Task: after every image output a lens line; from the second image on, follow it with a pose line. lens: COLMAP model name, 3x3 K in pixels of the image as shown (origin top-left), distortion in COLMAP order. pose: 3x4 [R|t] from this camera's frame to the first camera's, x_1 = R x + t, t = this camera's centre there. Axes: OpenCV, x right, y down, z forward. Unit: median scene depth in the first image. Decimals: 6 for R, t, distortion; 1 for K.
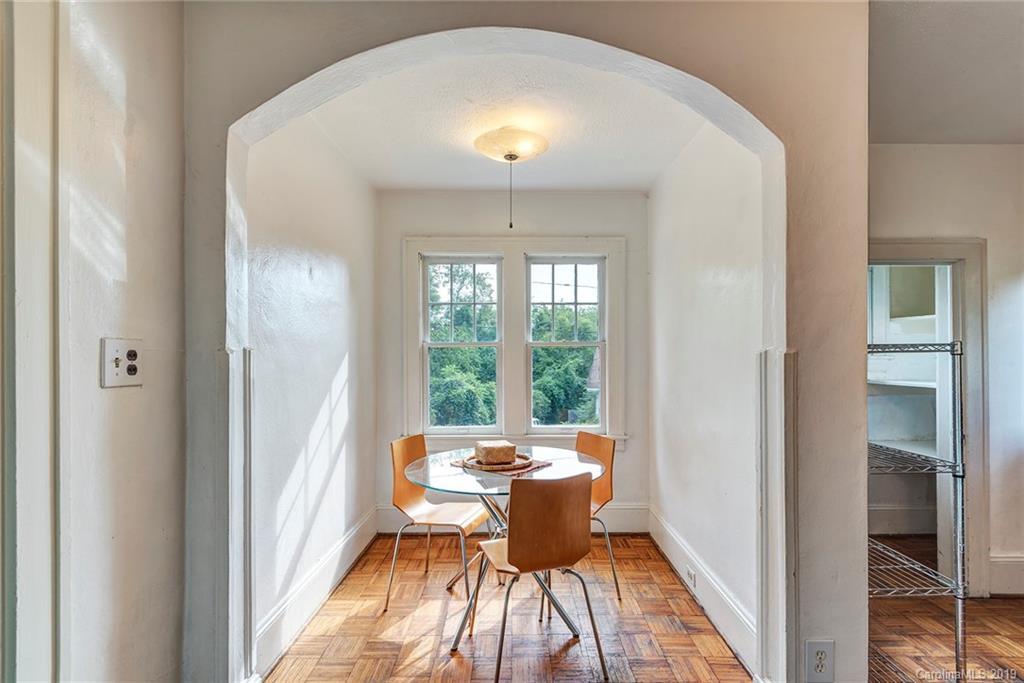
lens RADIAL K [[482.2, 0, 513.0], [0, 482.2, 357.3], [0, 0, 1]] dist [0.031703, -0.019286]
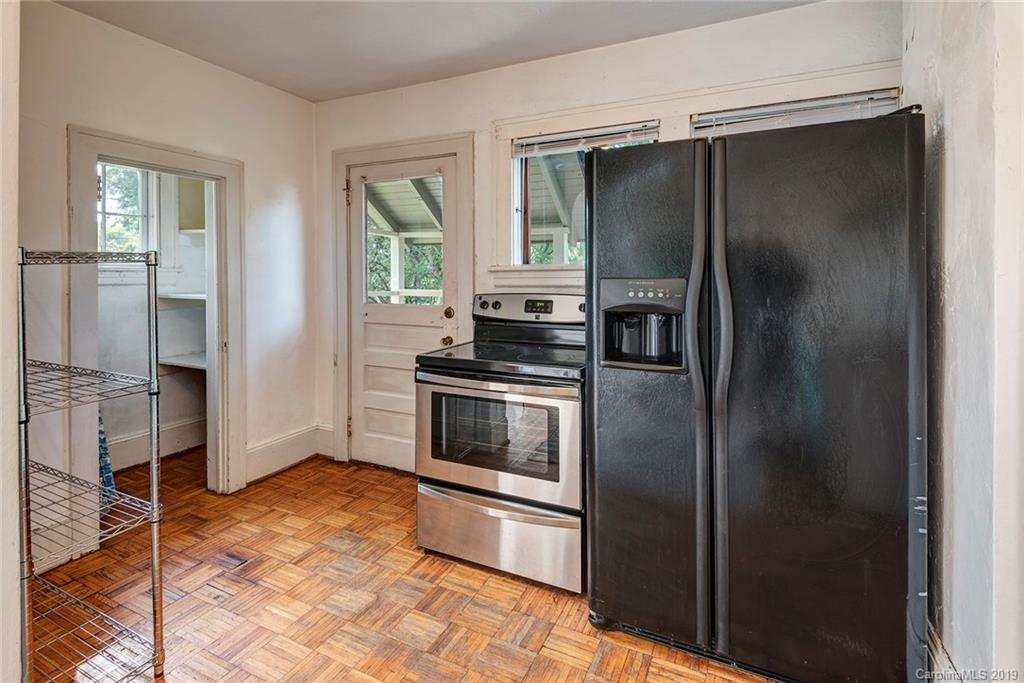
lens RADIAL K [[488.9, 0, 510.1], [0, 488.9, 273.8], [0, 0, 1]] dist [0.037887, -0.019523]
pose [[0.434911, -0.002577, 0.900470, 0.225745], [-0.001230, 0.999993, 0.003456, 0.004447], [-0.900473, -0.002611, 0.434905, -0.027472]]
